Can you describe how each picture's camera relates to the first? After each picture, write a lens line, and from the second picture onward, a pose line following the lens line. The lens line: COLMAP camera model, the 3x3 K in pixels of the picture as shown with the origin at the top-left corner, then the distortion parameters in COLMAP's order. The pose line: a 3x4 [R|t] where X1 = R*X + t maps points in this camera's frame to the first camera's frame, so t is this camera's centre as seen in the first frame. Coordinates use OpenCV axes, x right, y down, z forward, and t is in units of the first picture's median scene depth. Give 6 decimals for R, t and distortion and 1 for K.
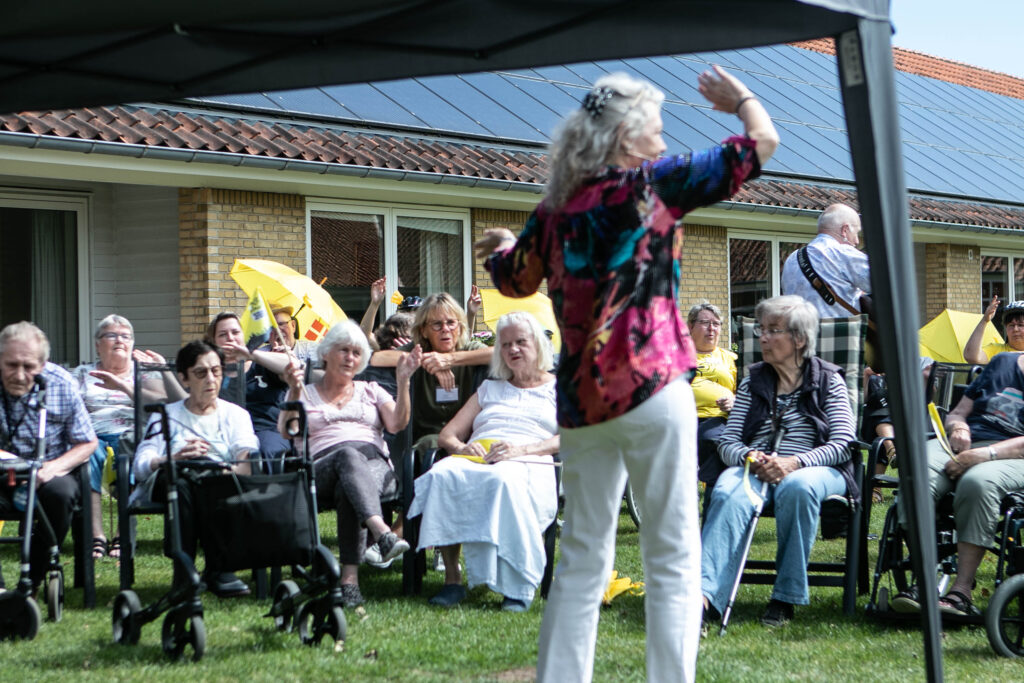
lens RADIAL K [[2187.6, 0, 506.7], [0, 2187.6, 338.4], [0, 0, 1]] dist [0.017703, 0.000000]
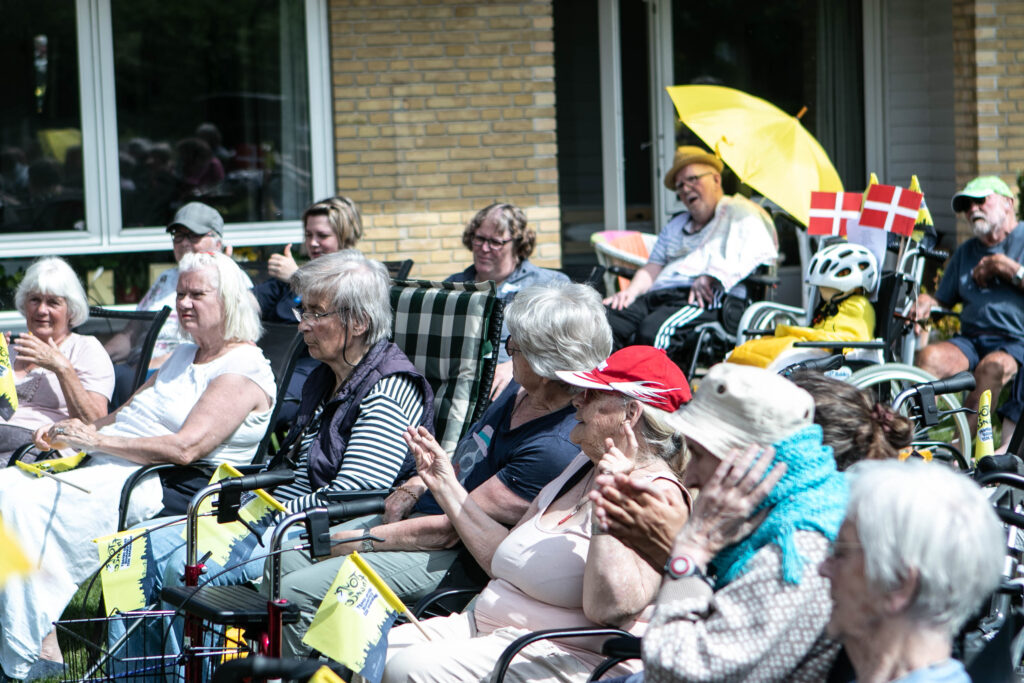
lens RADIAL K [[2886.1, 0, 518.7], [0, 2886.1, 336.8], [0, 0, 1]] dist [0.052588, 0.000000]
pose [[0.778424, 0.044188, -0.626181, 0.333800], [0.021974, 0.994990, 0.097531, -0.036711], [0.627354, -0.089680, 0.773553, 0.173955]]
